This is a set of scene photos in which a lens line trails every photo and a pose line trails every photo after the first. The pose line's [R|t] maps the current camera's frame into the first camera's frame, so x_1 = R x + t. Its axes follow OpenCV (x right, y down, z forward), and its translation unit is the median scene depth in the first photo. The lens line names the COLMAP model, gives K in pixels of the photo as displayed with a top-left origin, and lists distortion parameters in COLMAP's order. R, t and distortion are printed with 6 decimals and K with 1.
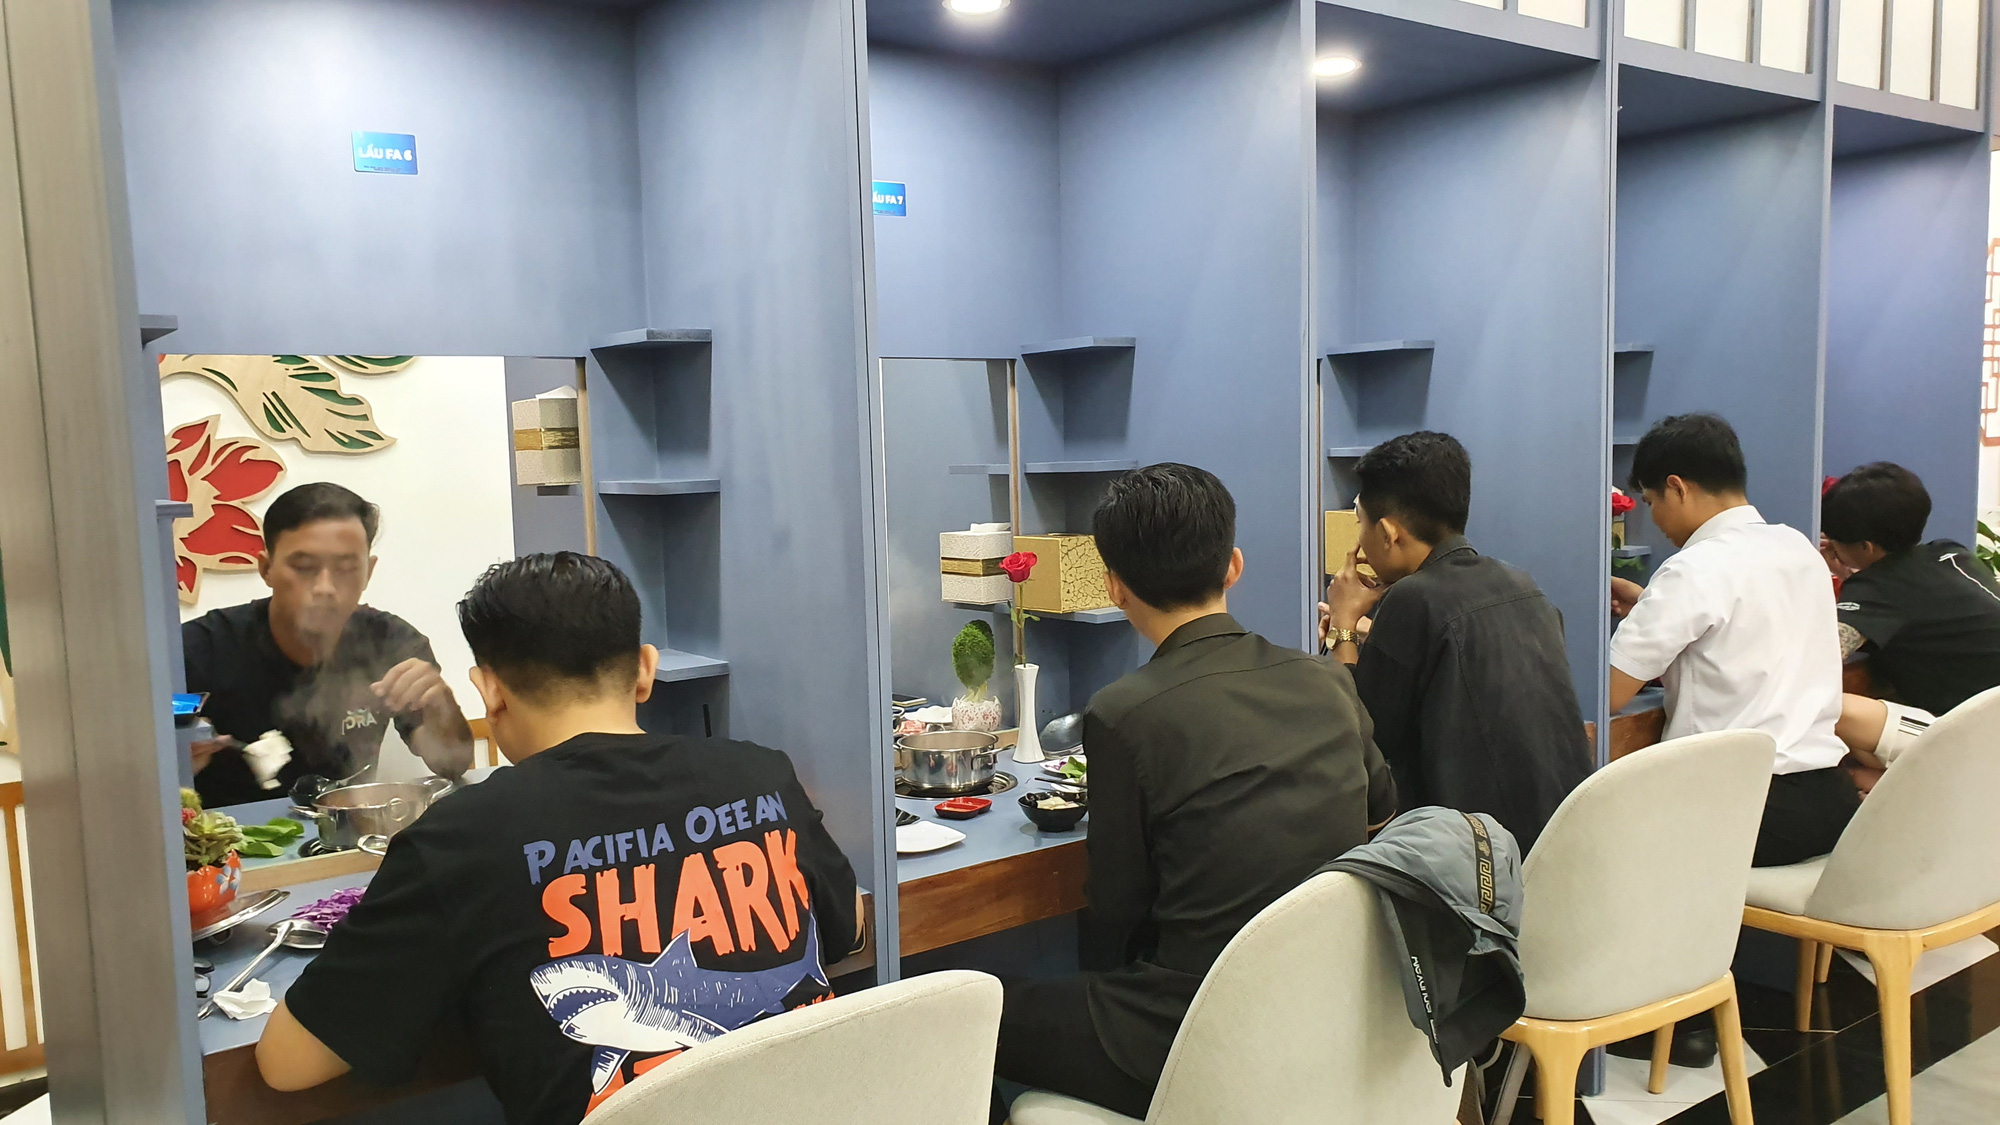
lens RADIAL K [[1570.7, 0, 1000.0], [0, 1570.7, 562.5], [0, 0, 1]] dist [0.002045, 0.065033]
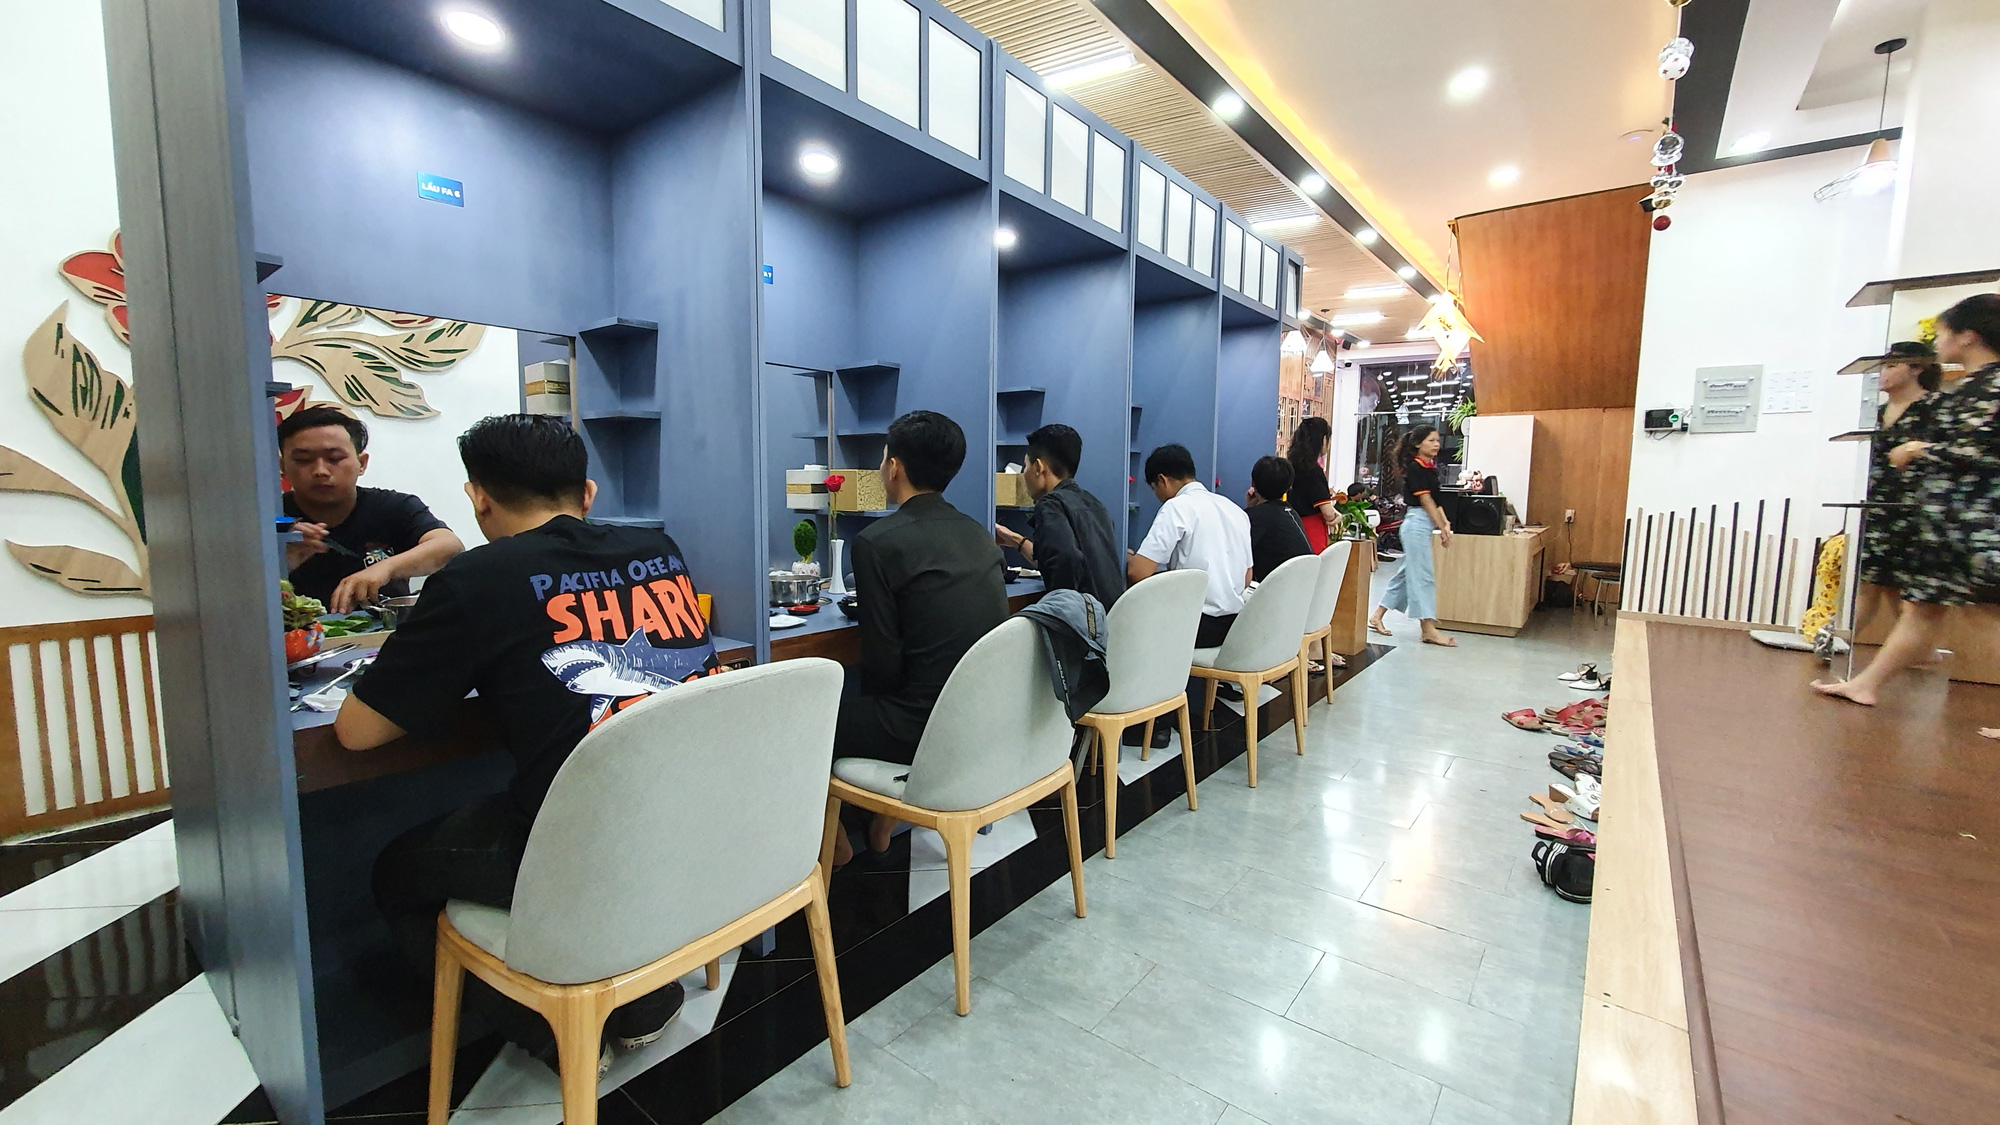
lens RADIAL K [[786.1, 0, 1000.0], [0, 786.1, 562.5], [0, 0, 1]] dist [-0.001624, 0.004098]
pose [[0.965635, 0.012866, 0.259585, -0.041331], [-0.008403, 0.999797, -0.018297, 0.118884], [-0.259768, 0.015487, 0.965547, 0.080574]]
